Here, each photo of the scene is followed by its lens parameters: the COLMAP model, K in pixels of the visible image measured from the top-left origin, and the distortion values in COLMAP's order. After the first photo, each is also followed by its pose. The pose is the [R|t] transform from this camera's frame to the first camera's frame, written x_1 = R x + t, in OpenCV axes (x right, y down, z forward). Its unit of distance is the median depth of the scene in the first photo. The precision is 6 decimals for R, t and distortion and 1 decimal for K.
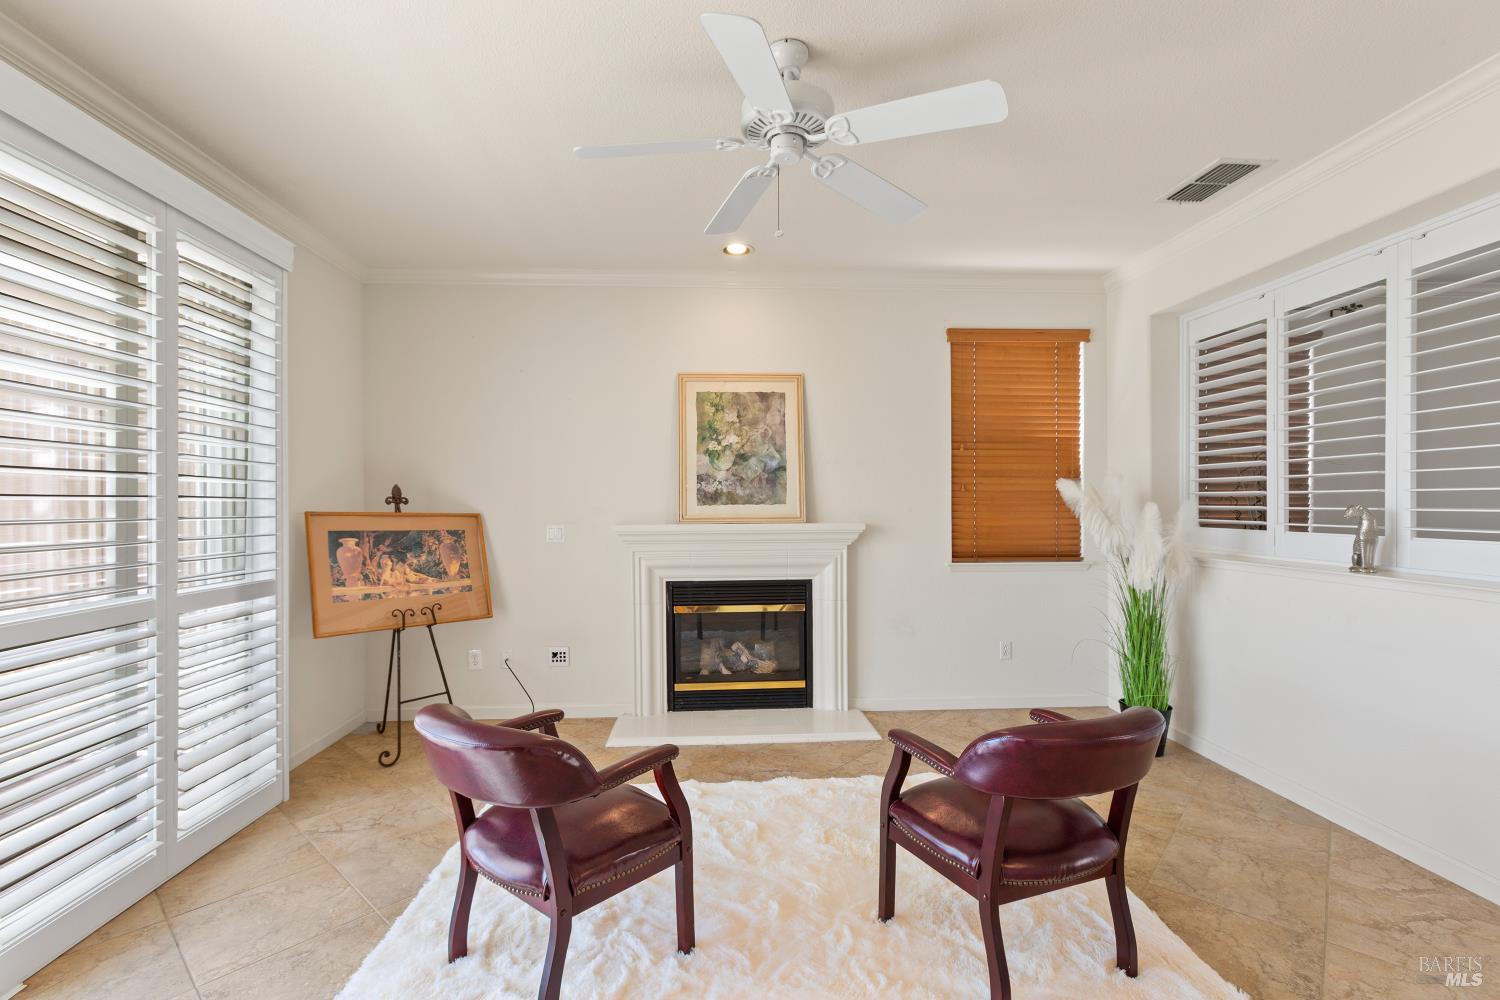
lens RADIAL K [[682.0, 0, 739.5], [0, 682.0, 507.0], [0, 0, 1]] dist [-0.004335, 0.000335]
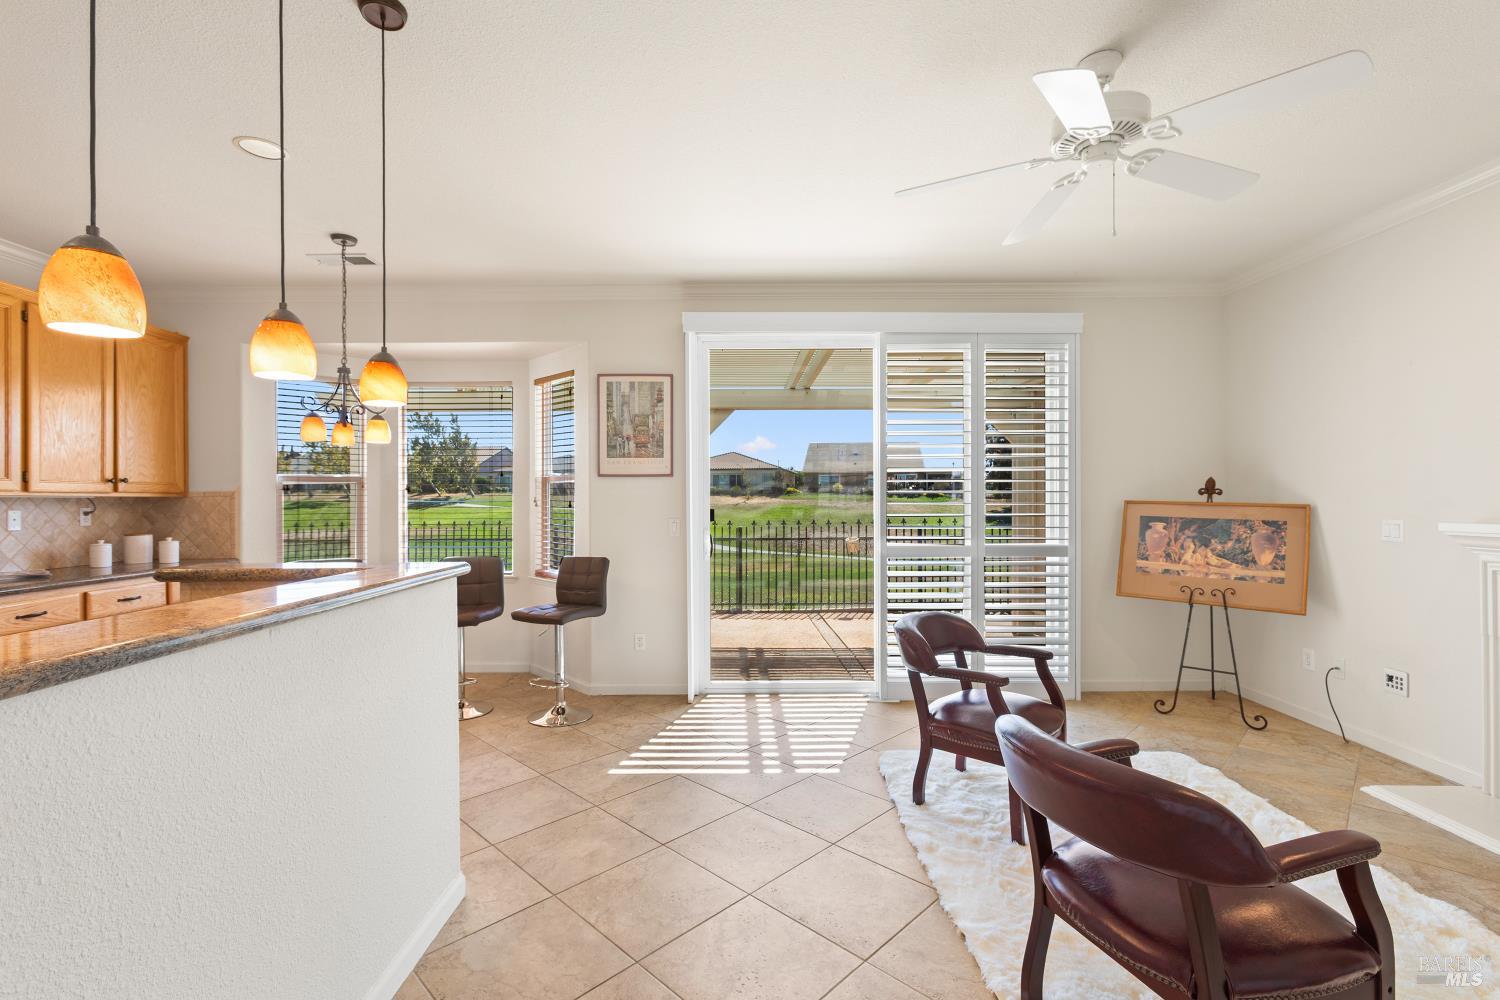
lens RADIAL K [[682.0, 0, 739.5], [0, 682.0, 507.0], [0, 0, 1]] dist [-0.004335, 0.000335]
pose [[-0.045136, 0.018138, -0.998816, 0.623475], [-0.002667, 0.999829, 0.018277, -0.002344], [0.998977, 0.003489, -0.045080, 0.270274]]
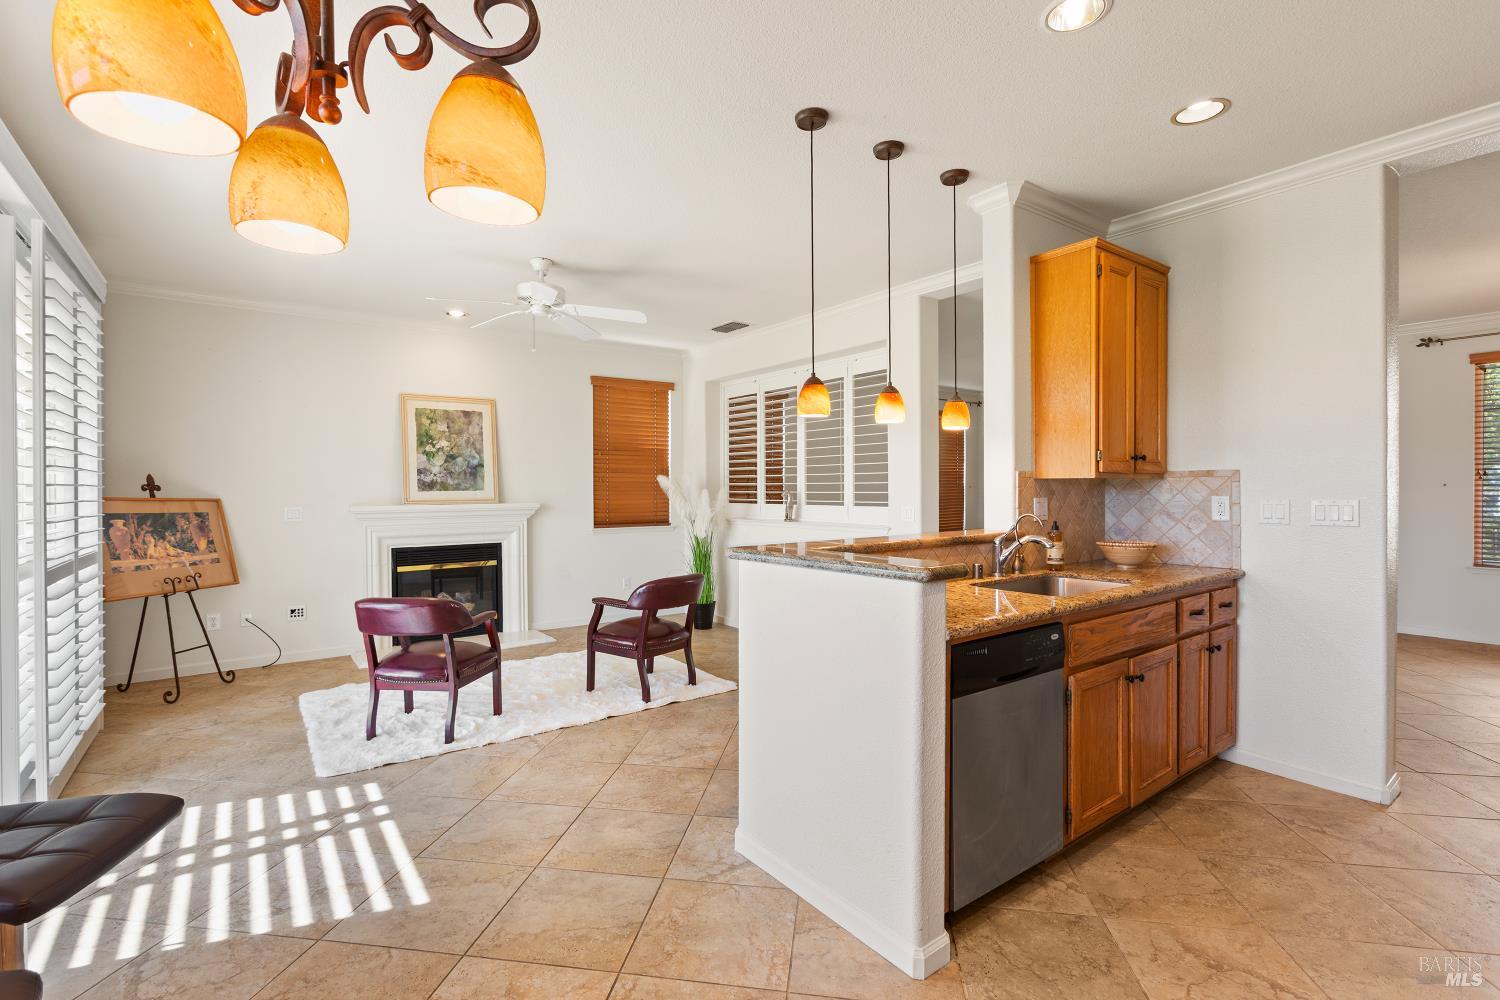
lens RADIAL K [[681.9, 0, 750.0], [0, 681.9, 500.0], [0, 0, 1]] dist [-0.001010, 0.000049]
pose [[0.829455, -0.009380, 0.558495, -0.291515], [0.004264, 0.999936, 0.010460, 0.003528], [-0.558557, -0.006295, 0.829442, -0.537445]]
